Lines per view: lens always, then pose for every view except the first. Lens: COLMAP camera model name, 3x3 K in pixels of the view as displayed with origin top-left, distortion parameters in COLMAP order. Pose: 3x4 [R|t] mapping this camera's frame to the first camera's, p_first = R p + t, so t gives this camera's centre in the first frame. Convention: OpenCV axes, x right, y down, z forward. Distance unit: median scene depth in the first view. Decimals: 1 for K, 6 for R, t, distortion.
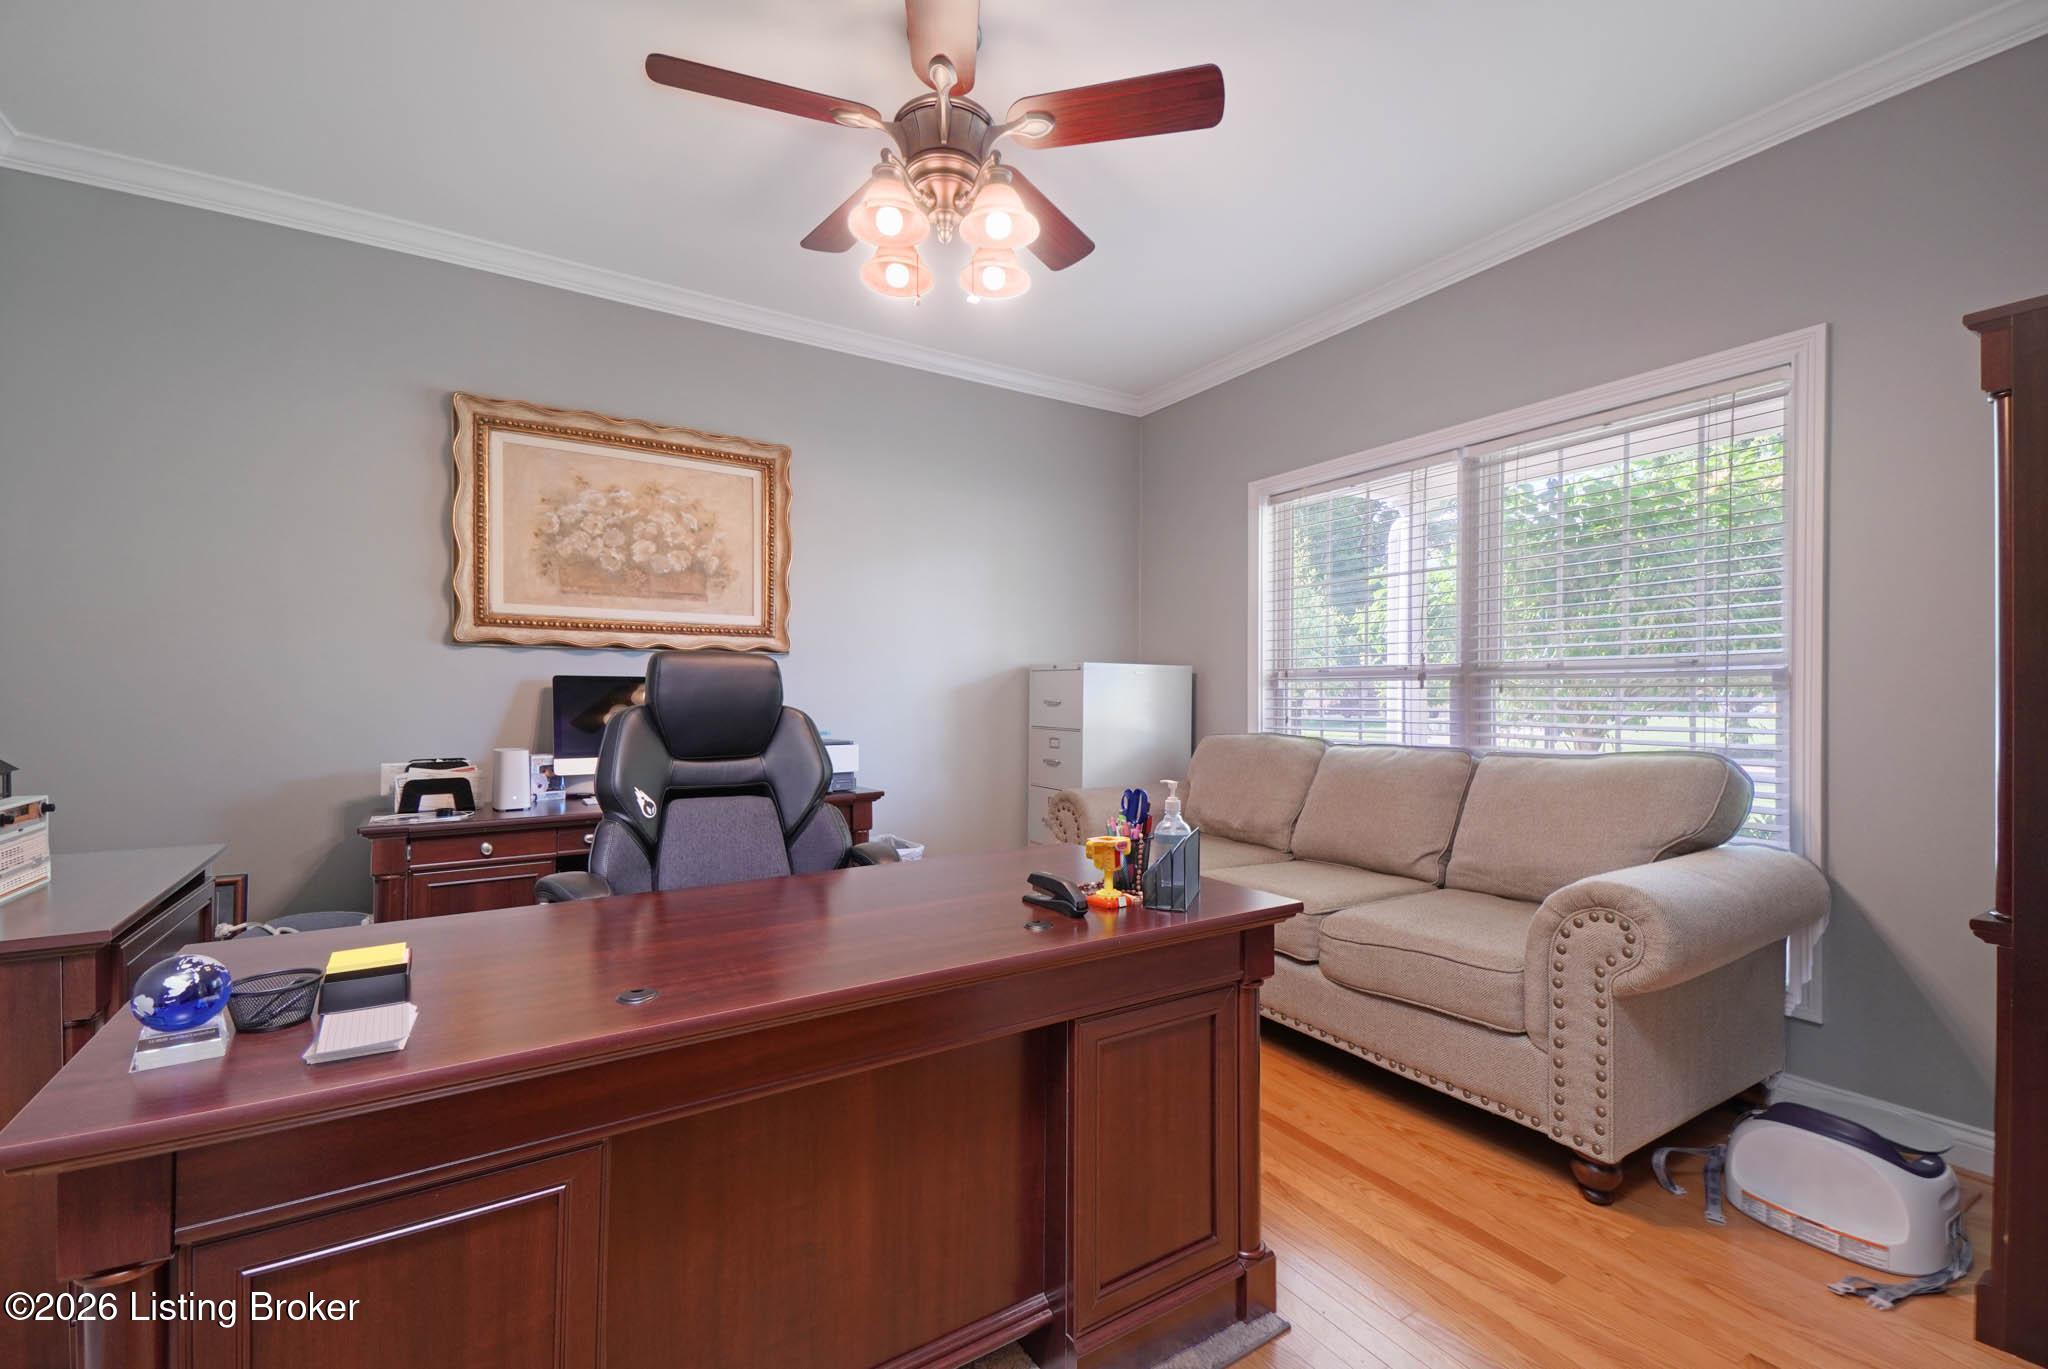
lens RADIAL K [[863.1, 0, 1033.3], [0, 863.1, 688.8], [0, 0, 1]] dist [0.028938, 0.000138]
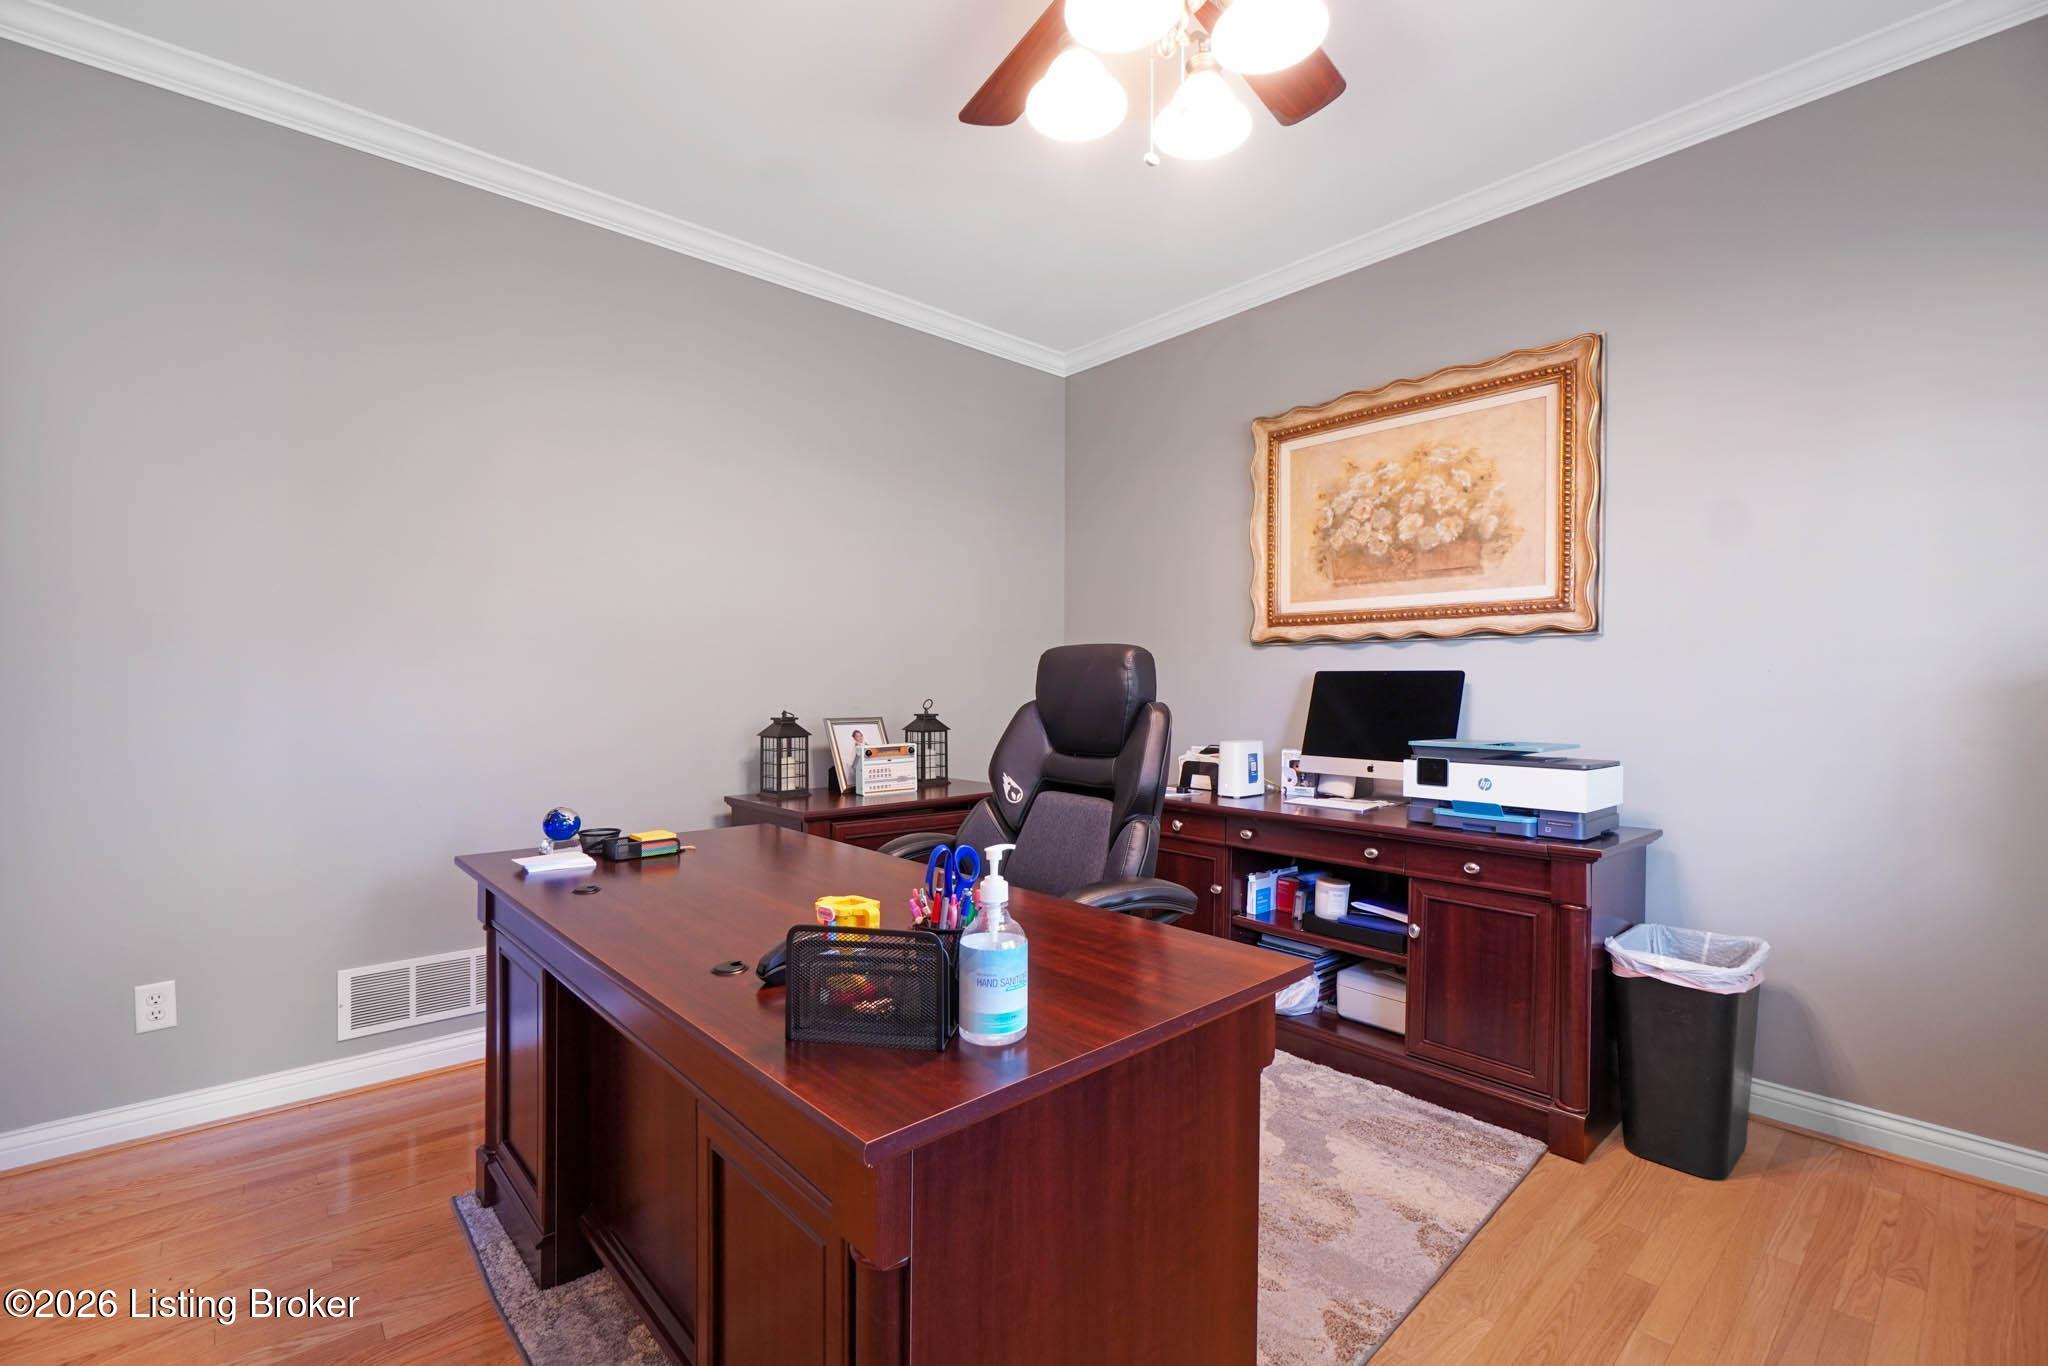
lens RADIAL K [[883.6, 0, 1022.4], [0, 883.6, 692.8], [0, 0, 1]] dist [-0.008996, 0.000417]
pose [[0.172036, 0.003784, -0.985083, 0.375564], [0.000165, 0.999992, 0.003870, 0.005008], [0.985091, -0.000828, 0.172034, 0.486729]]
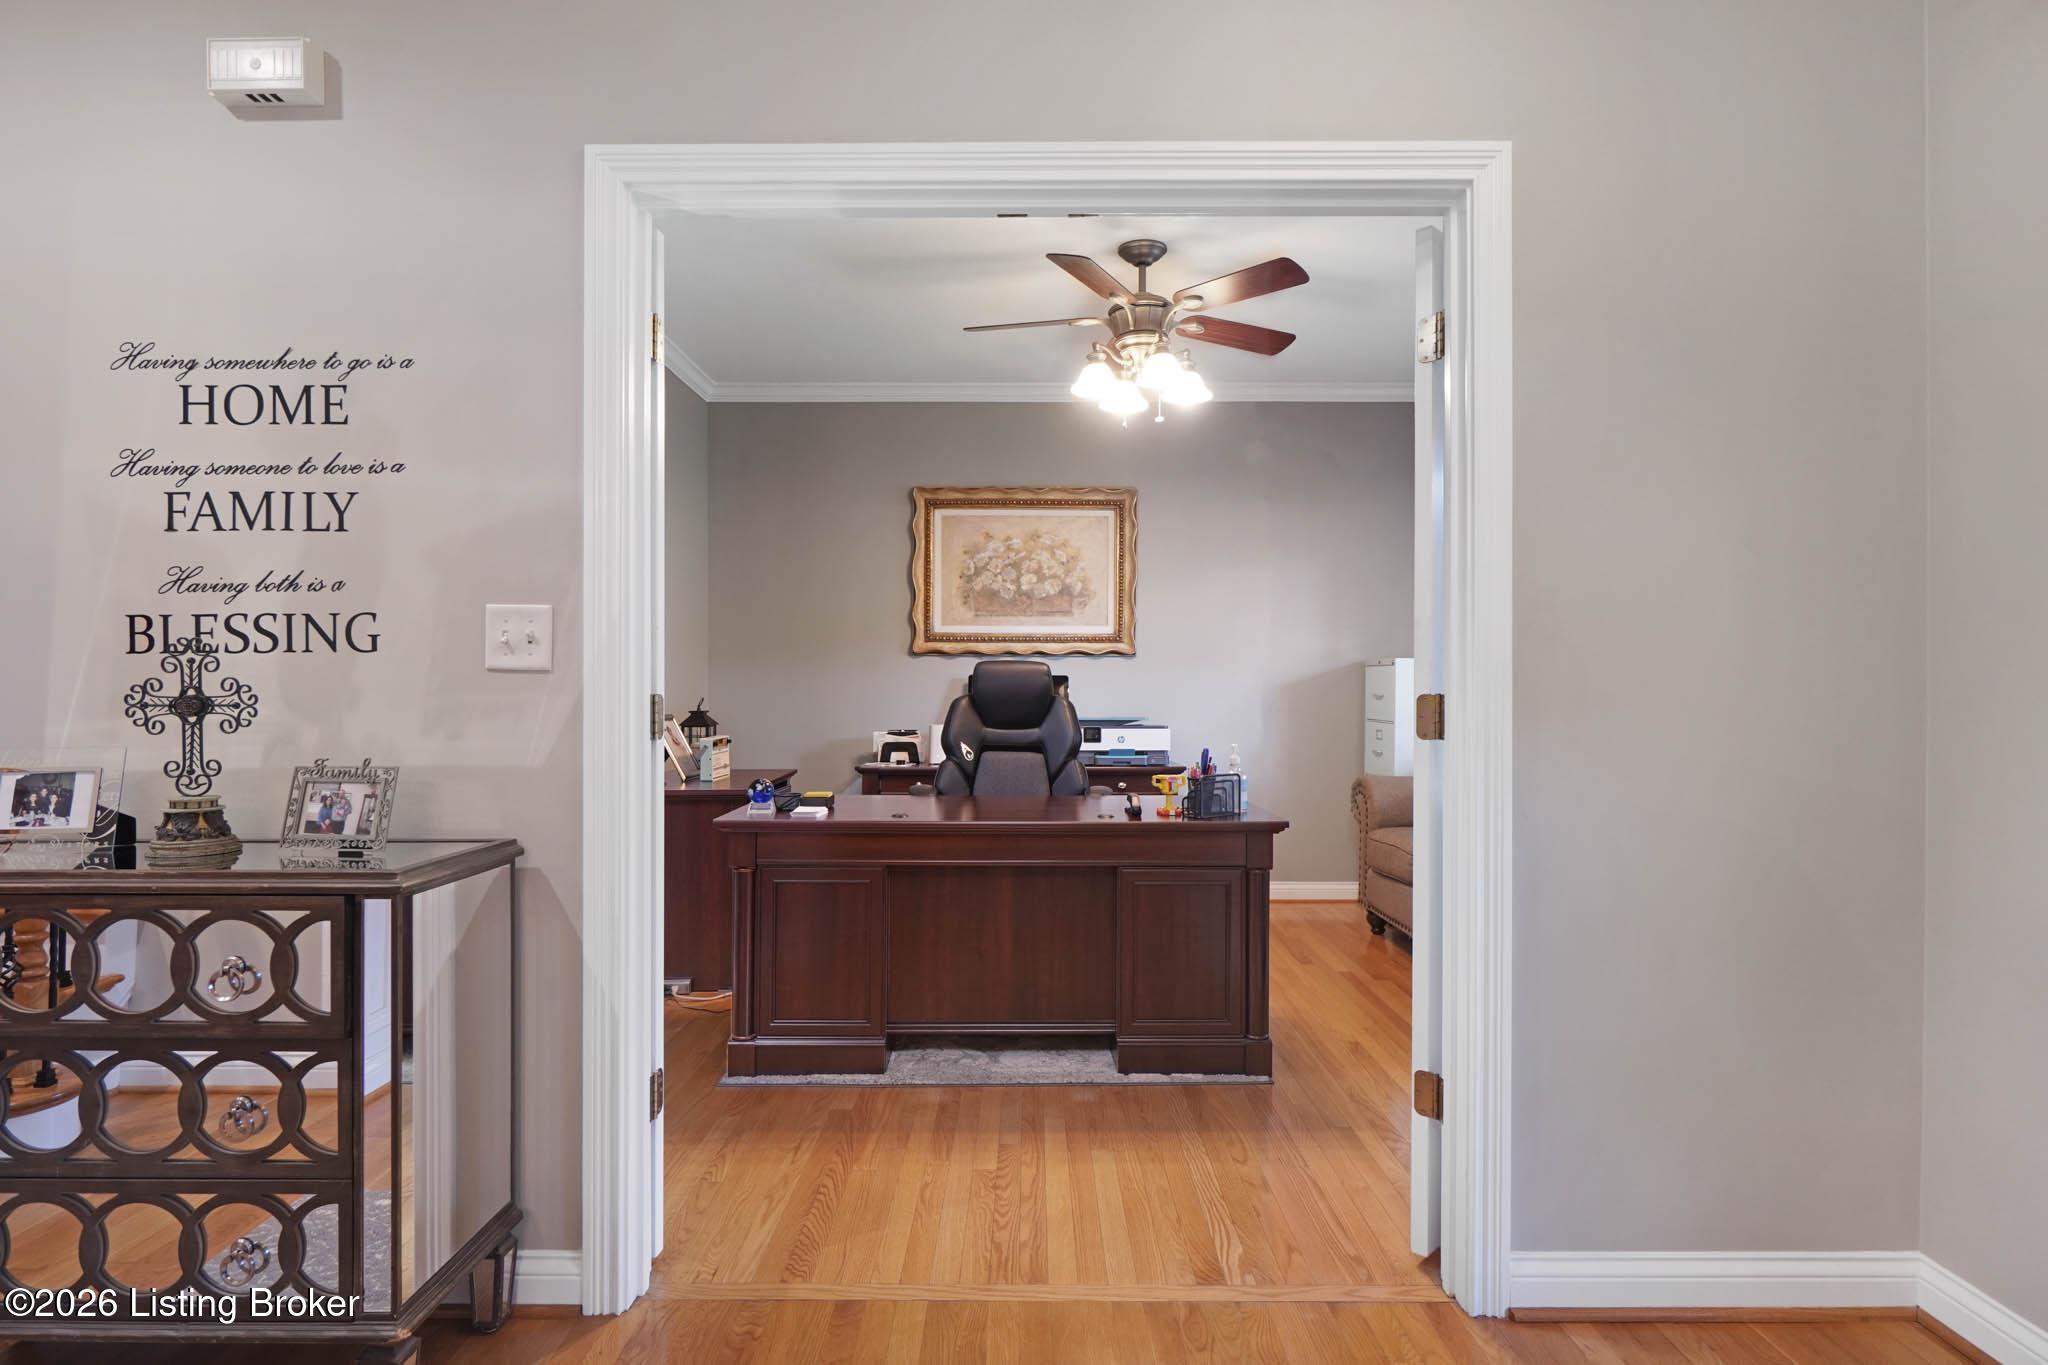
lens RADIAL K [[1090.1, 0, 1024.0], [0, 1090.1, 682.5], [0, 0, 1]] dist [0.000953, 0.000155]
pose [[0.842167, -0.001885, -0.539213, 0.479783], [0.002377, 0.999997, 0.000216, -0.002984], [0.539211, -0.001464, 0.842169, -0.449343]]
